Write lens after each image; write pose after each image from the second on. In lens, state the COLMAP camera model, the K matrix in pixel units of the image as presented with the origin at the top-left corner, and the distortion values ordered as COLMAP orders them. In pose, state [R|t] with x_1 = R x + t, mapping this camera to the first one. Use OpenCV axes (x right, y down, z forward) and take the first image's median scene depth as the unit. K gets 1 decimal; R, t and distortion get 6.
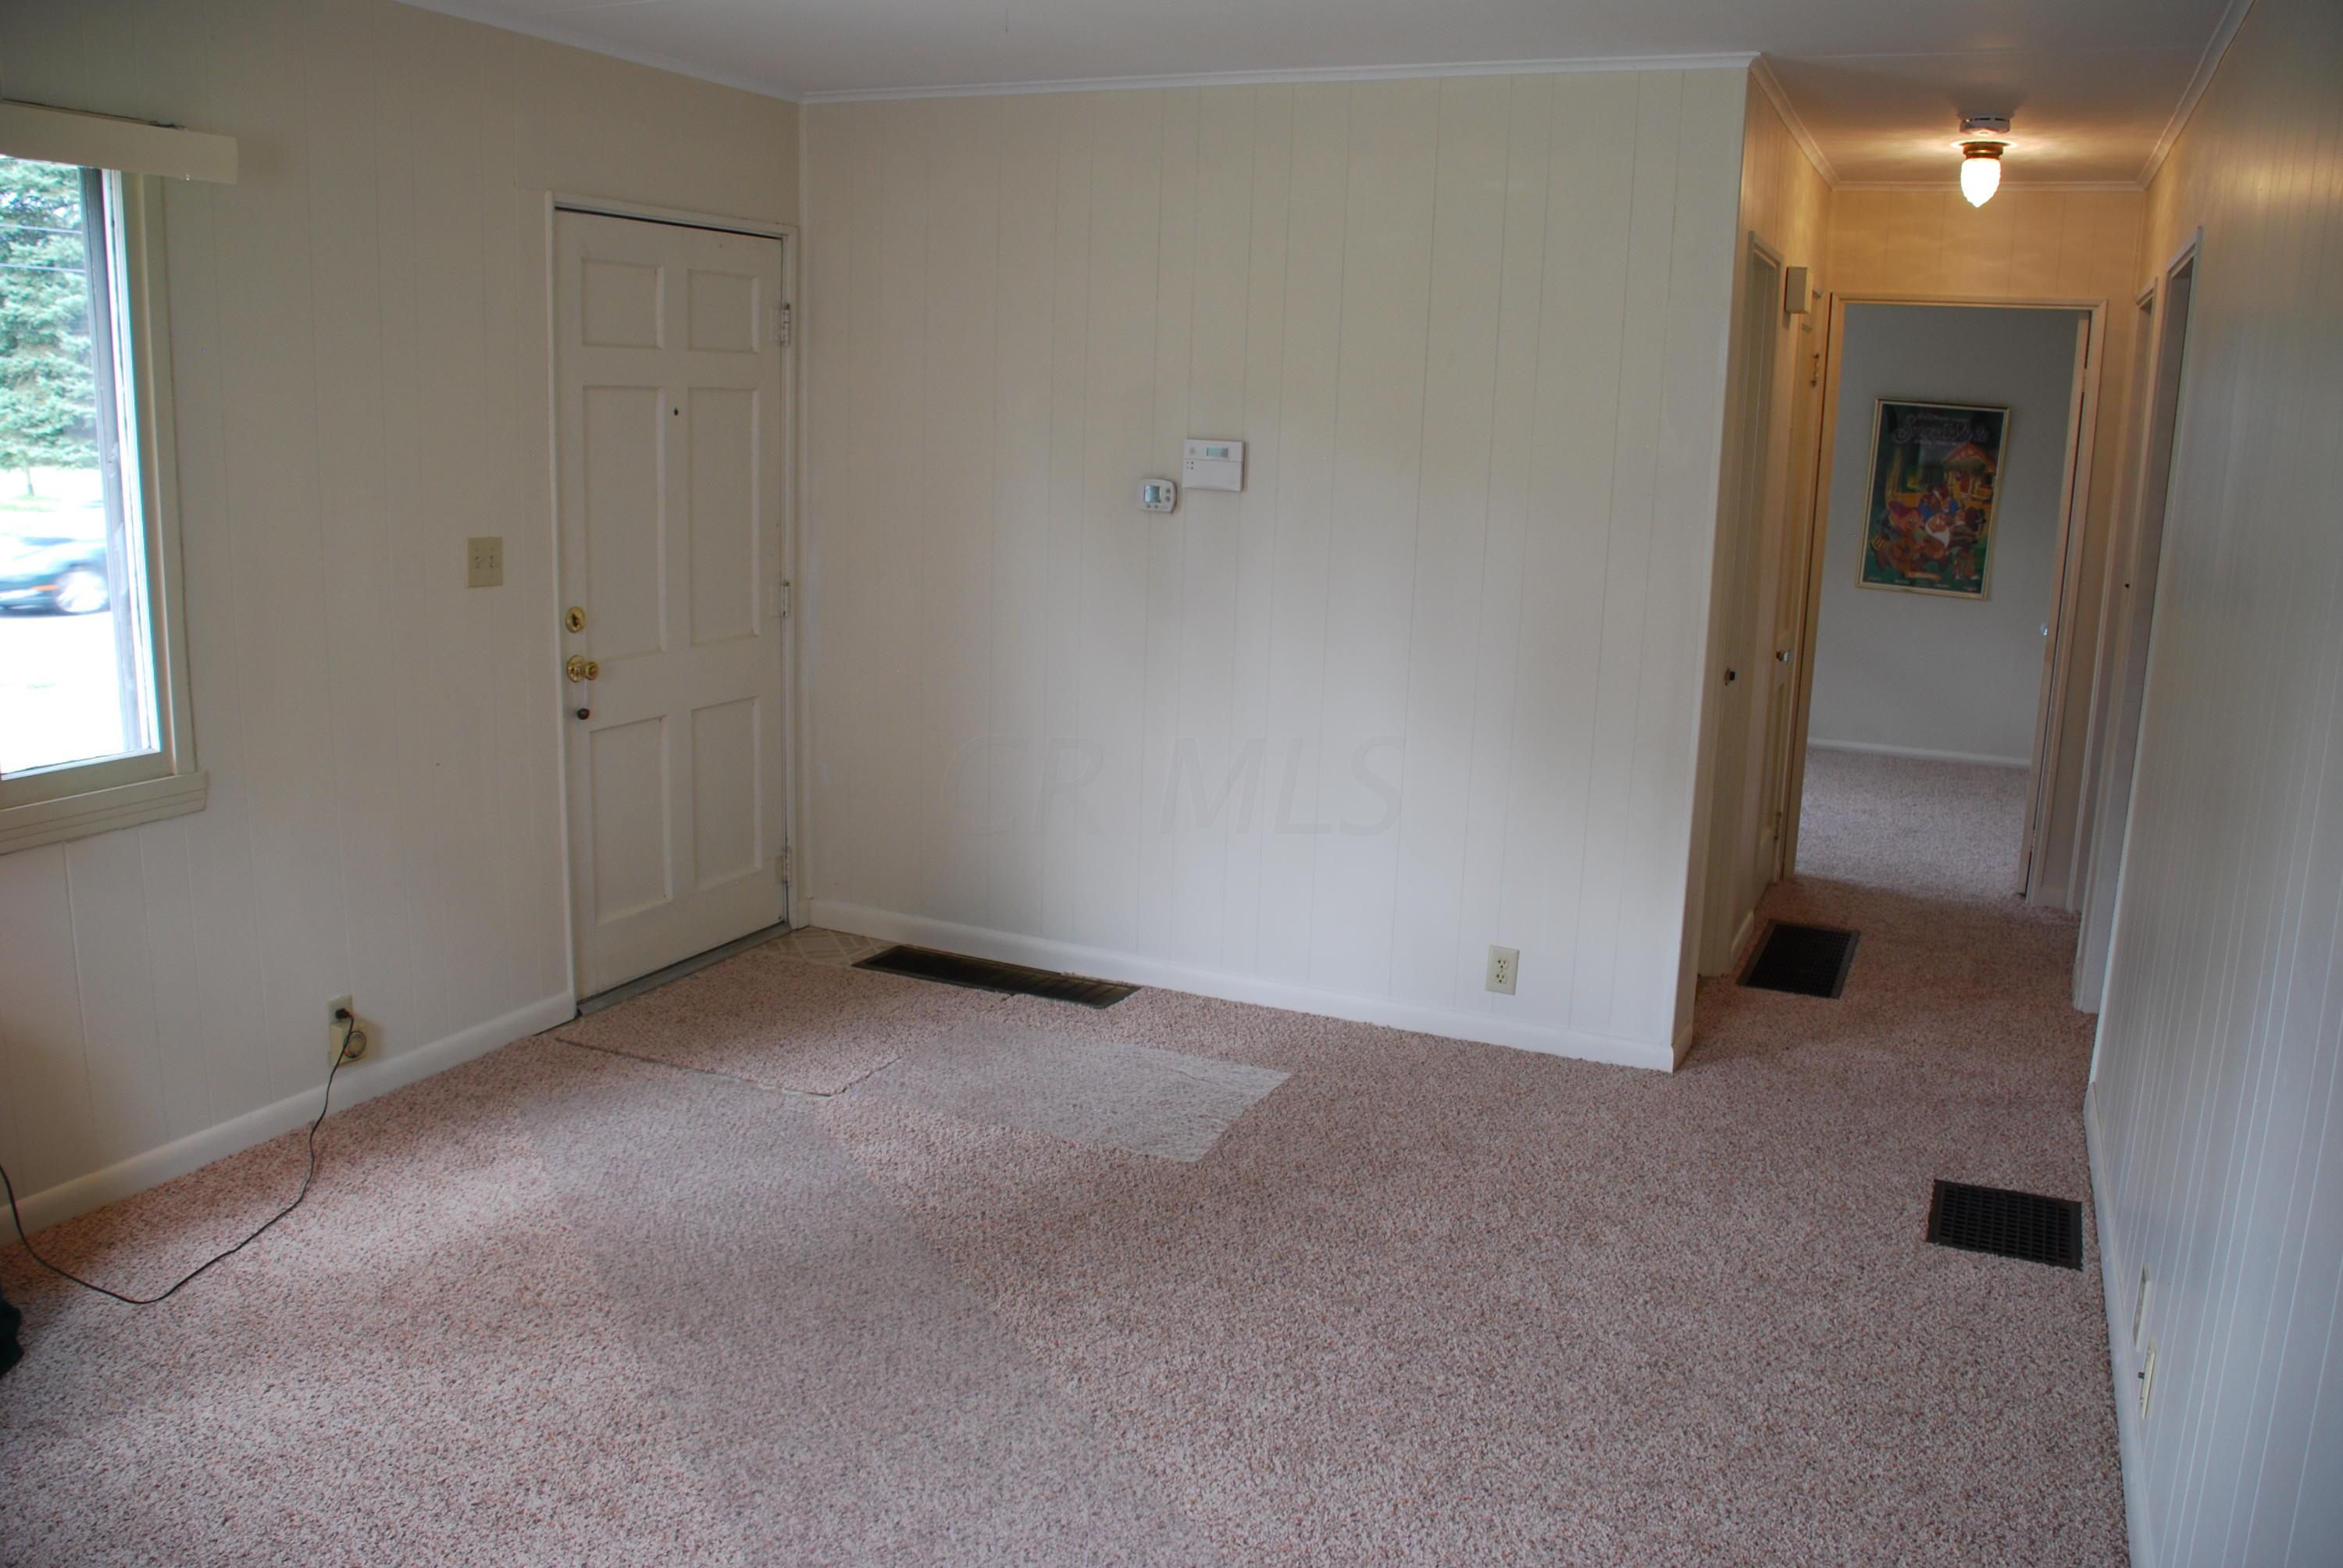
lens RADIAL K [[1787.8, 0, 1198.0], [0, 1787.8, 777.9], [0, 0, 1]] dist [-0.167306, 0.103702]
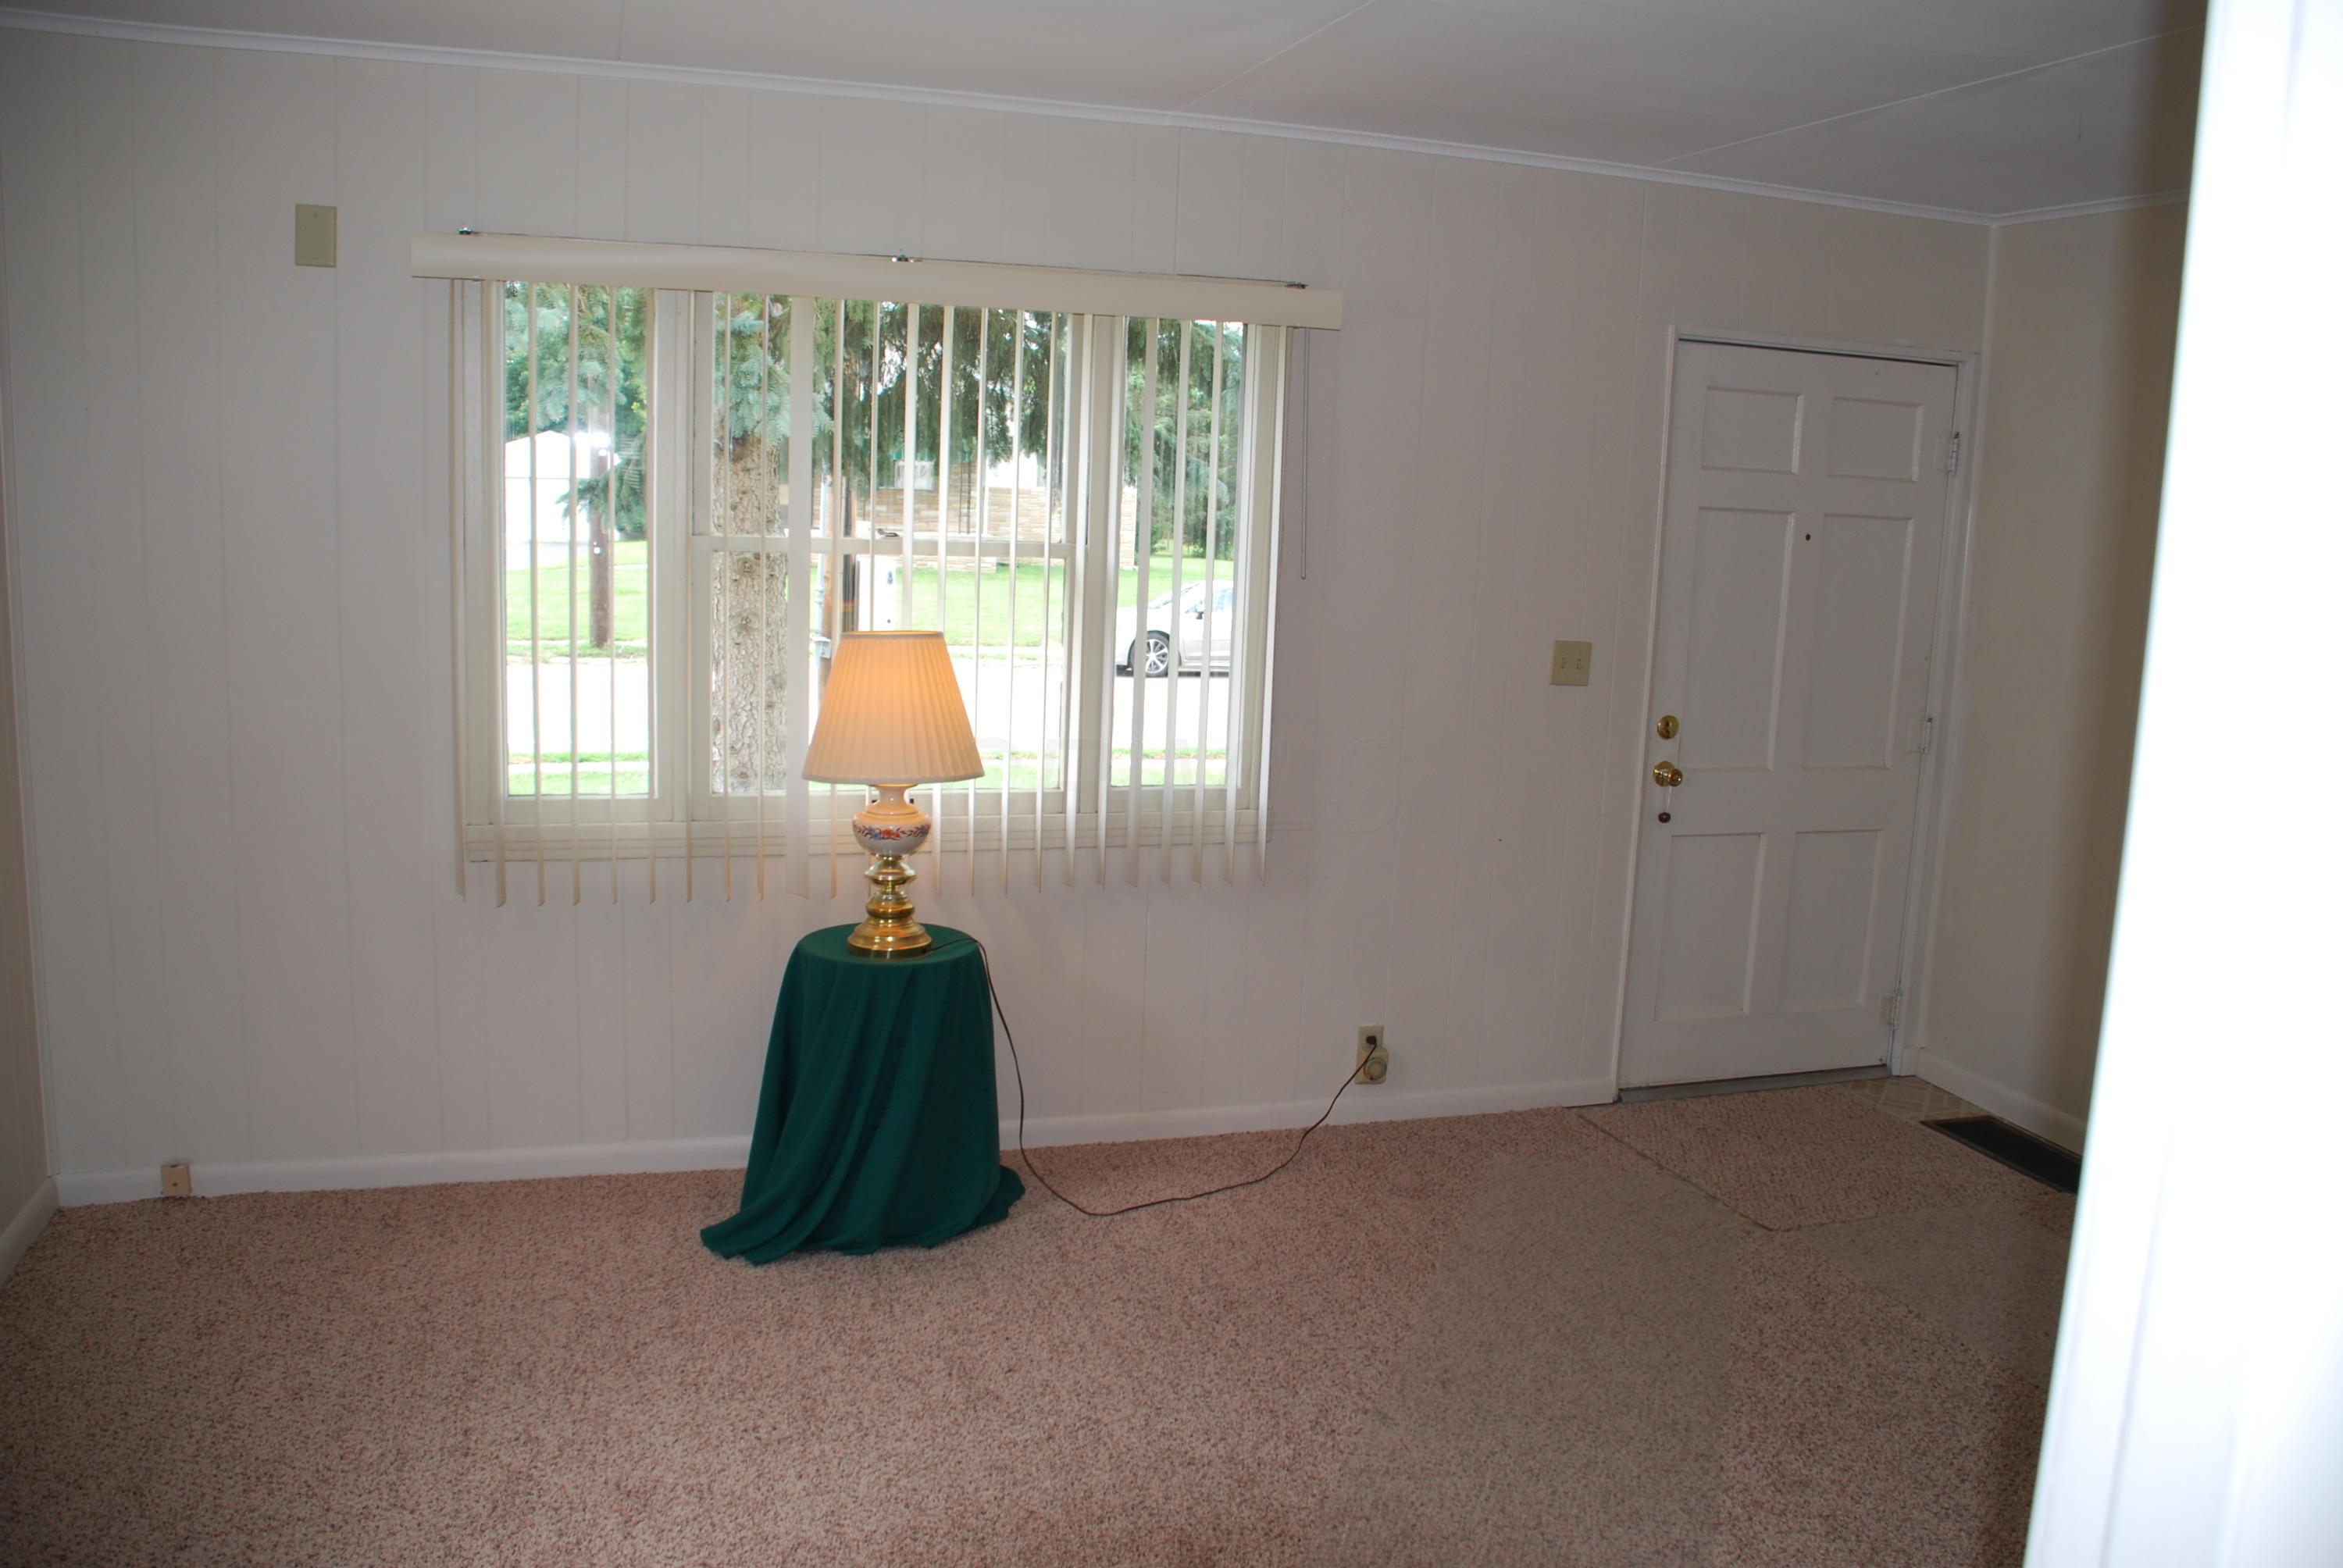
lens RADIAL K [[1787.8, 0, 1198.0], [0, 1787.8, 777.9], [0, 0, 1]] dist [-0.167306, 0.103702]
pose [[0.672185, 0.110340, -0.732115, 0.226639], [-0.165786, 0.986155, -0.003587, -0.009462], [0.721583, 0.123786, 0.681172, 0.075568]]
